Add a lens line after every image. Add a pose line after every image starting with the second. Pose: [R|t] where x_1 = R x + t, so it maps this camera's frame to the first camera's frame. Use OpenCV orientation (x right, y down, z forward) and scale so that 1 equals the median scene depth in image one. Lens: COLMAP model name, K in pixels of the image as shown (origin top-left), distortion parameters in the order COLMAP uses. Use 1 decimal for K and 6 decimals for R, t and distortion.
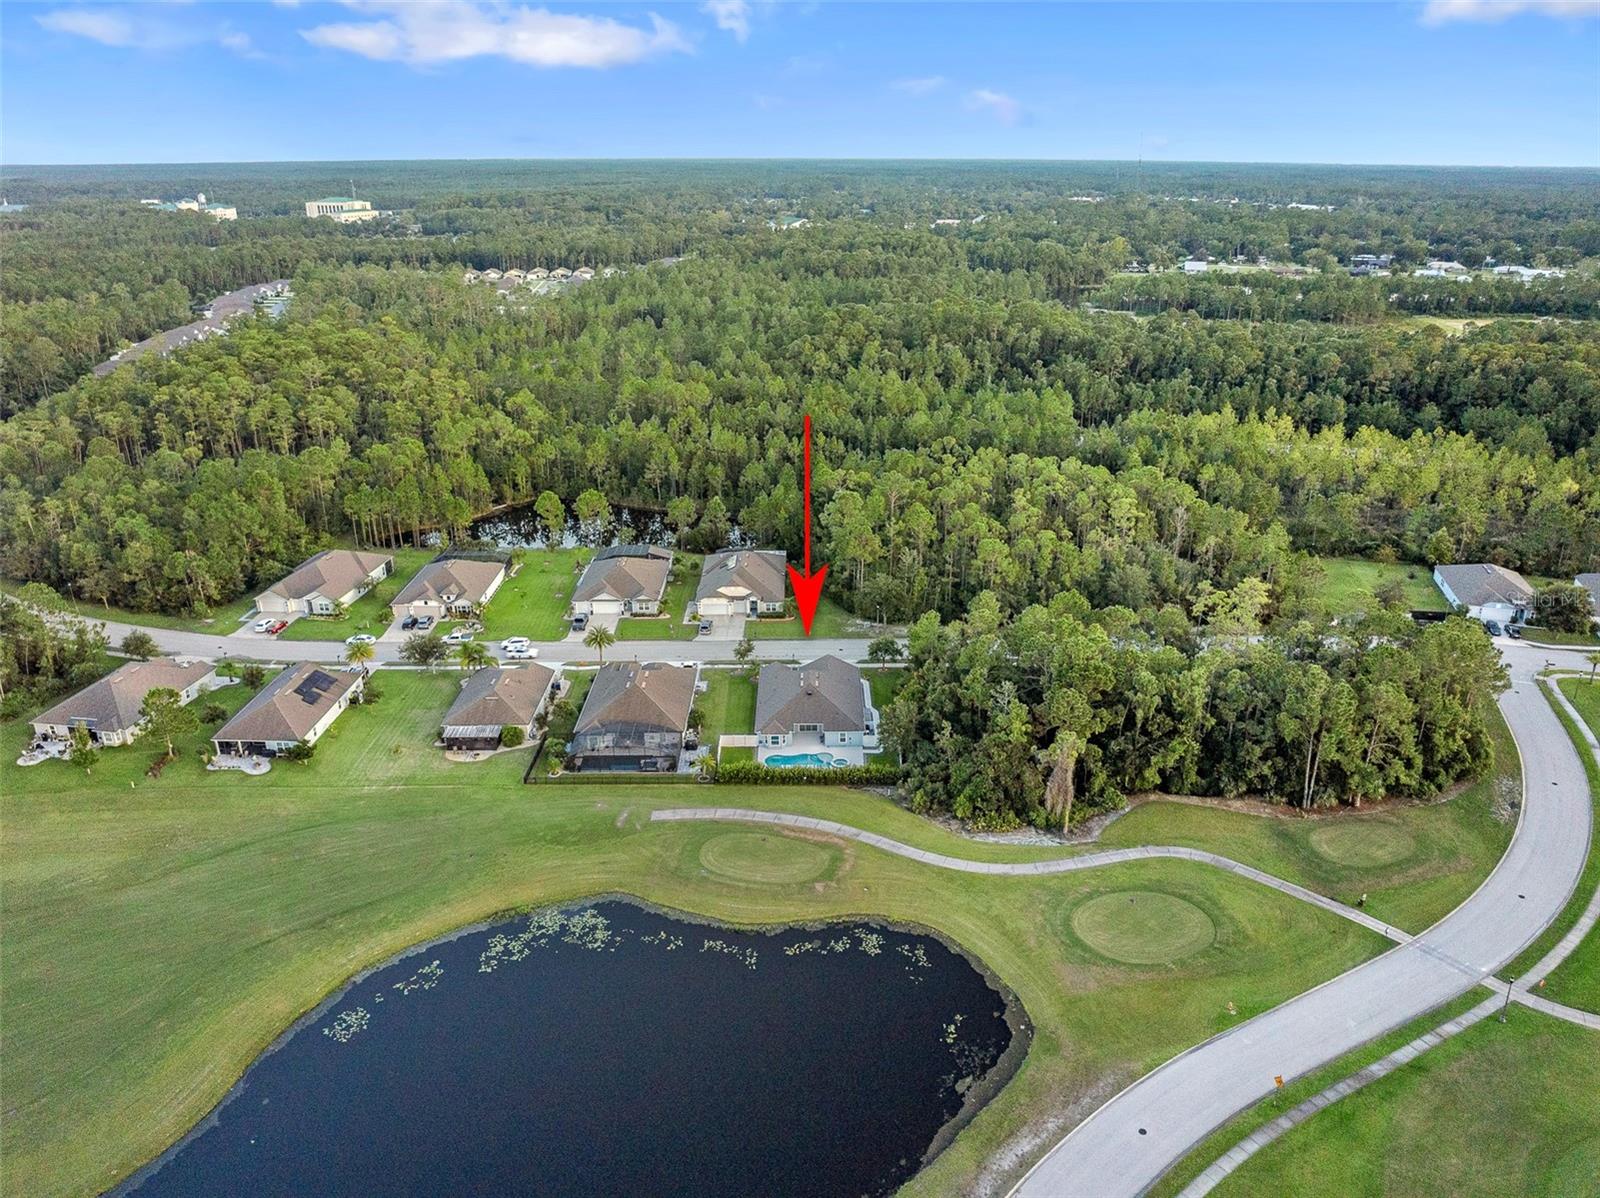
lens RADIAL K [[1117.6, 0, 801.9], [0, 1117.6, 596.2], [0, 0, 1]] dist [-0.034961, -0.009672]
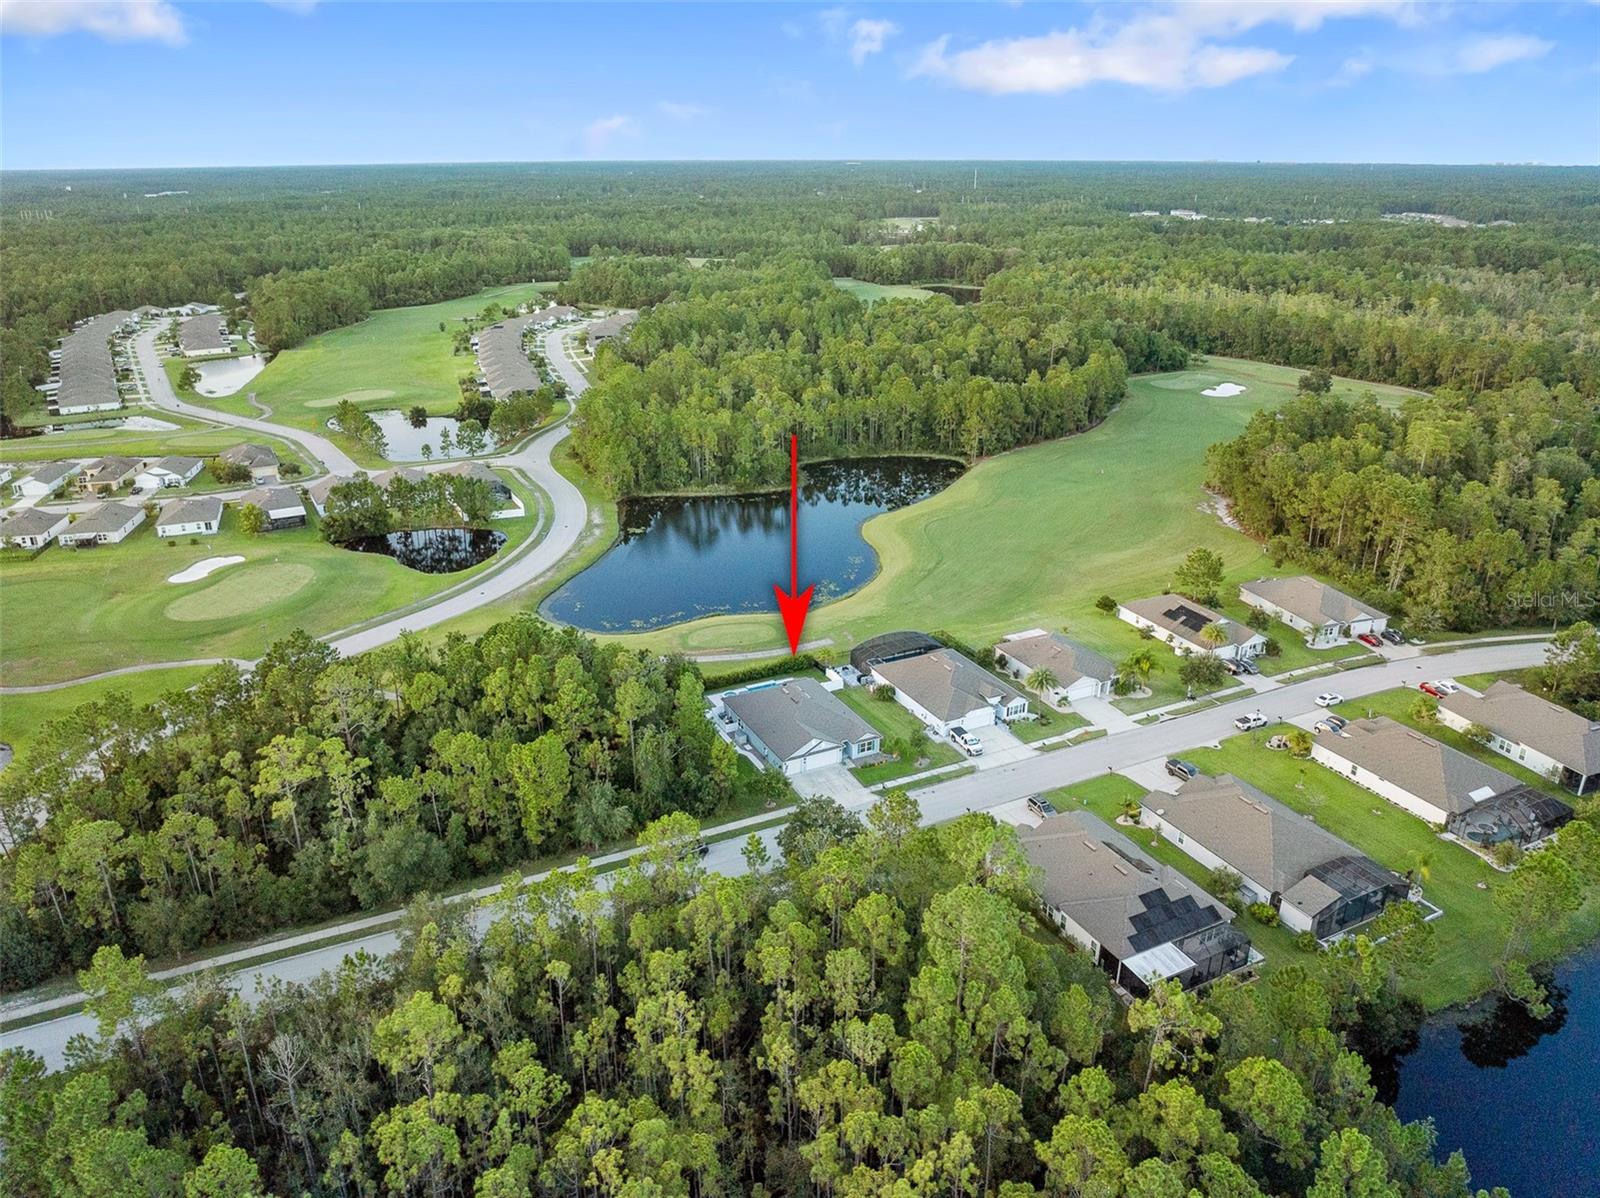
lens RADIAL K [[1117.6, 0, 801.9], [0, 1117.6, 596.2], [0, 0, 1]] dist [-0.034961, -0.009672]
pose [[-0.889207, 0.173537, -0.423315, 0.427332], [-0.164347, 0.742348, 0.649546, -0.665110], [0.426967, 0.647151, -0.631581, 1.668636]]
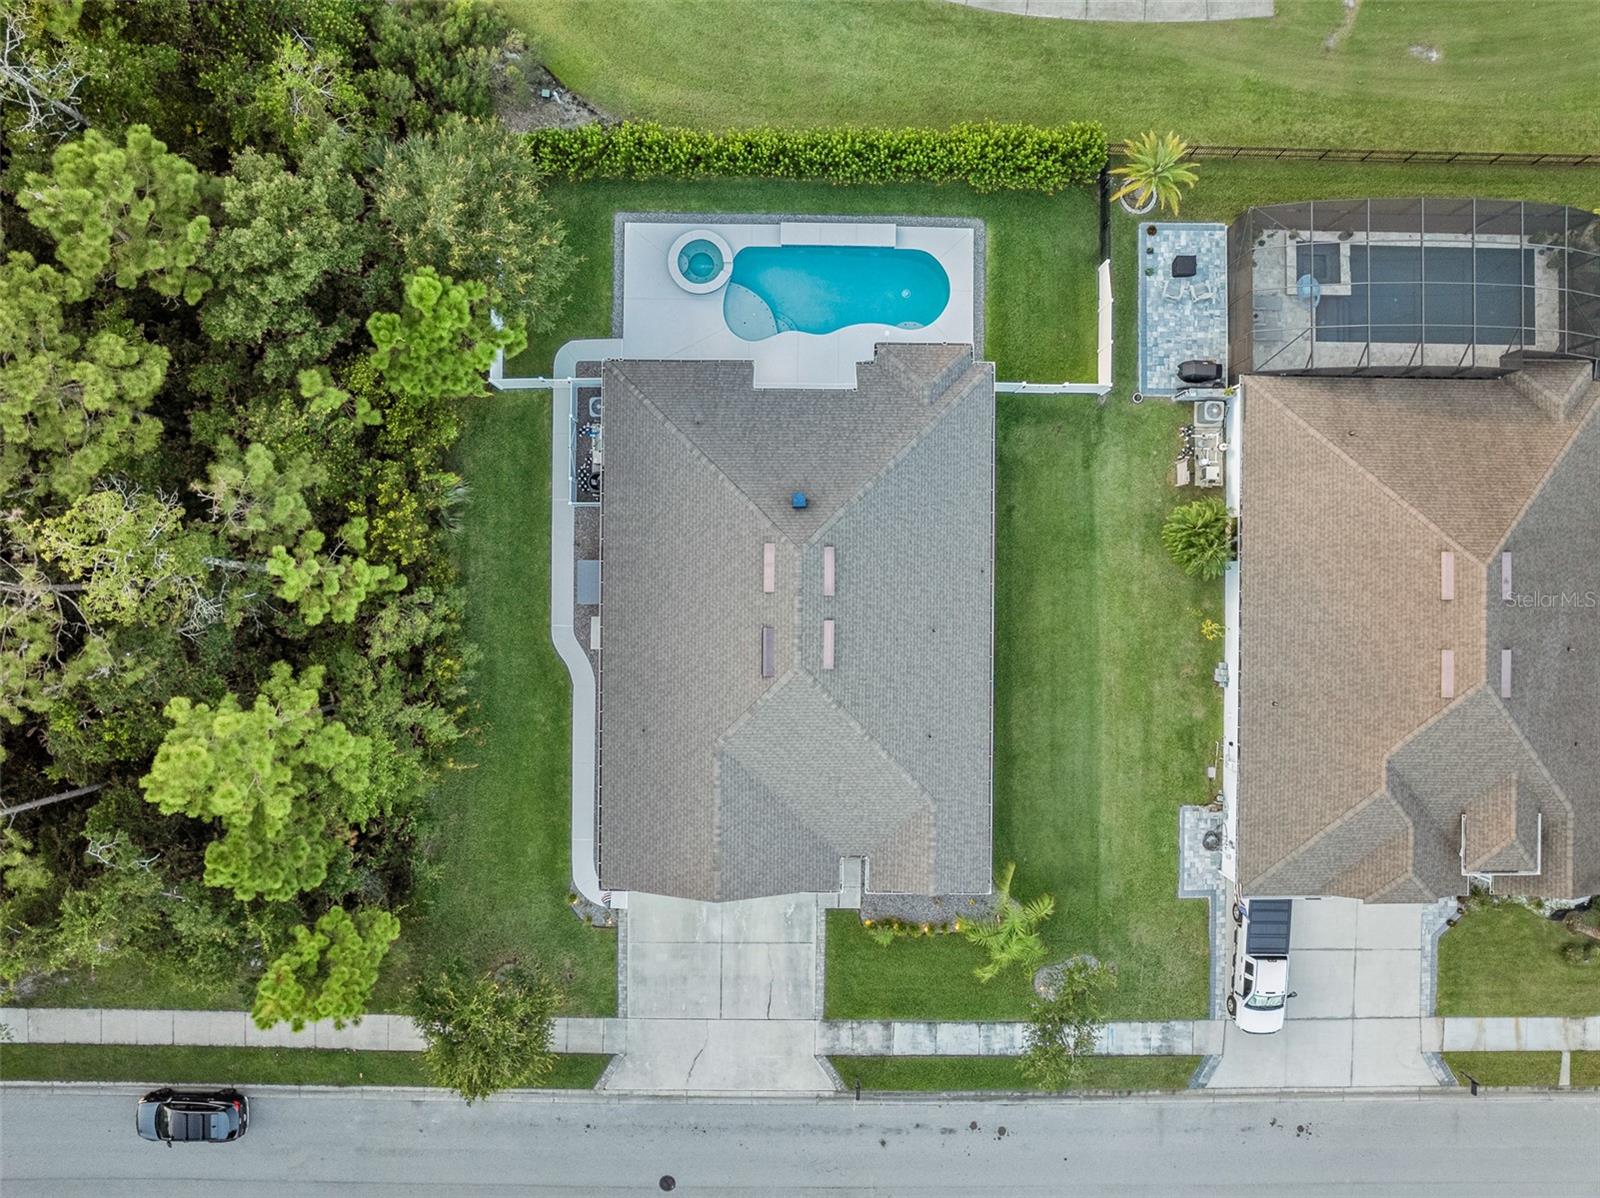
lens RADIAL K [[1117.6, 0, 801.9], [0, 1117.6, 596.2], [0, 0, 1]] dist [-0.034961, -0.009672]
pose [[-0.999974, -0.007090, 0.001502, 0.005996], [0.003985, -0.364829, 0.931066, -0.168284], [-0.006054, 0.931047, 0.364848, 0.968097]]
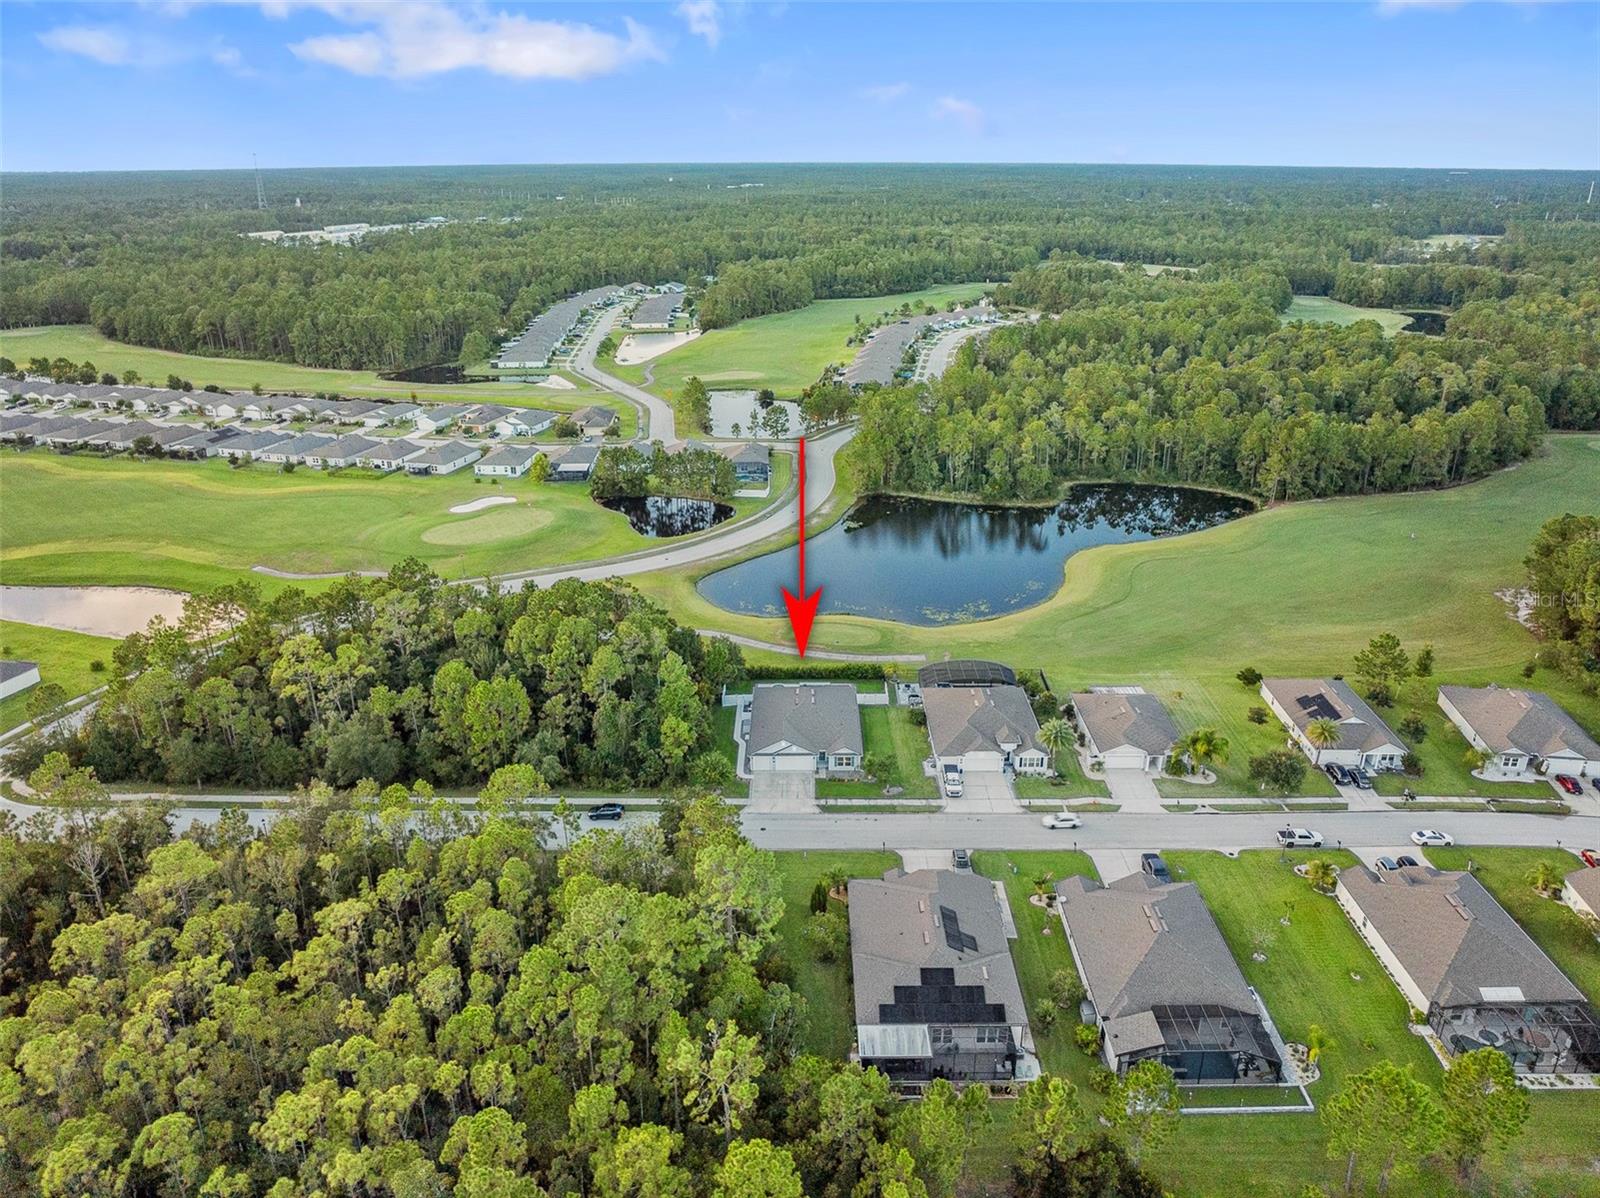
lens RADIAL K [[1122.1, 0, 824.2], [0, 1122.1, 601.7], [0, 0, 1]] dist [-0.036361, -0.004511]
pose [[-0.999814, 0.010377, -0.016267, 0.005824], [-0.003627, 0.726993, 0.686635, -0.704263], [0.018951, 0.686566, -0.726820, 1.769505]]
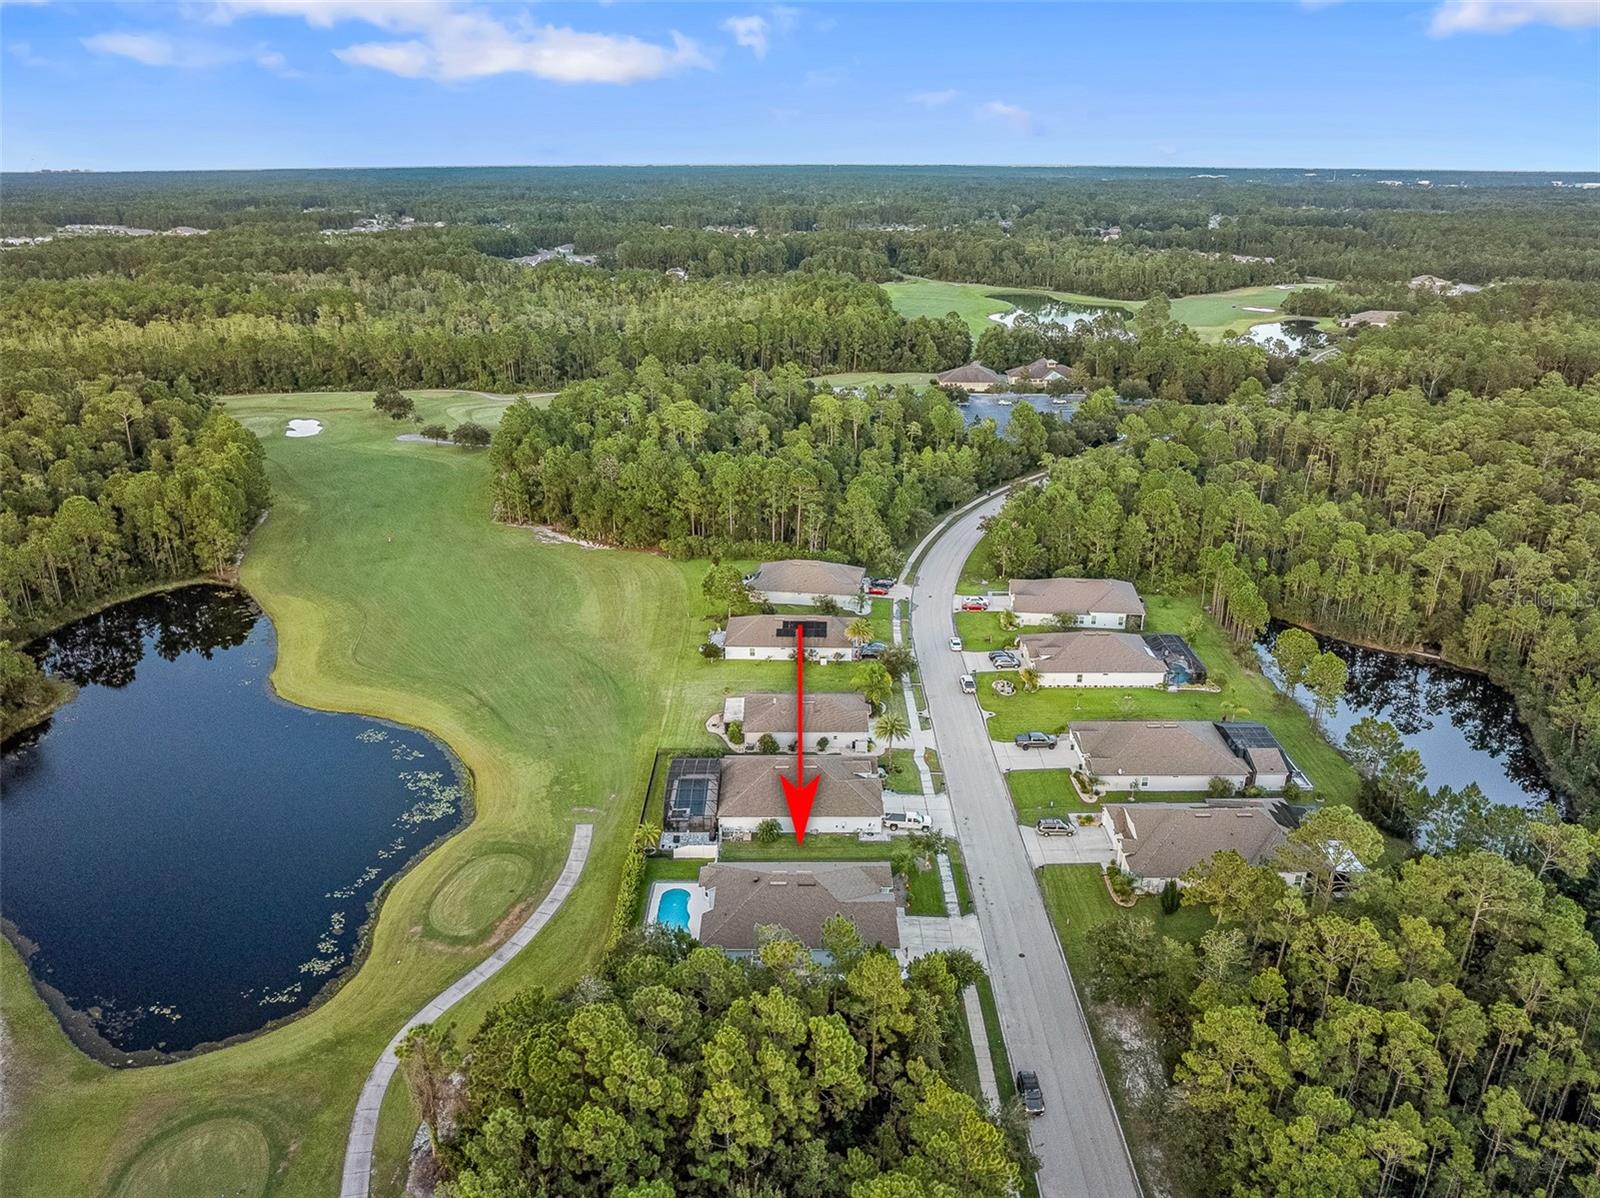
lens RADIAL K [[1109.9, 0, 799.2], [0, 1109.9, 636.3], [0, 0, 1]] dist [-0.037845, 0.006974]
pose [[0.008723, 0.397413, -0.917598, 0.659163], [-0.370903, 0.853461, 0.366109, -0.355049], [0.928631, 0.337146, 0.154847, 0.892660]]
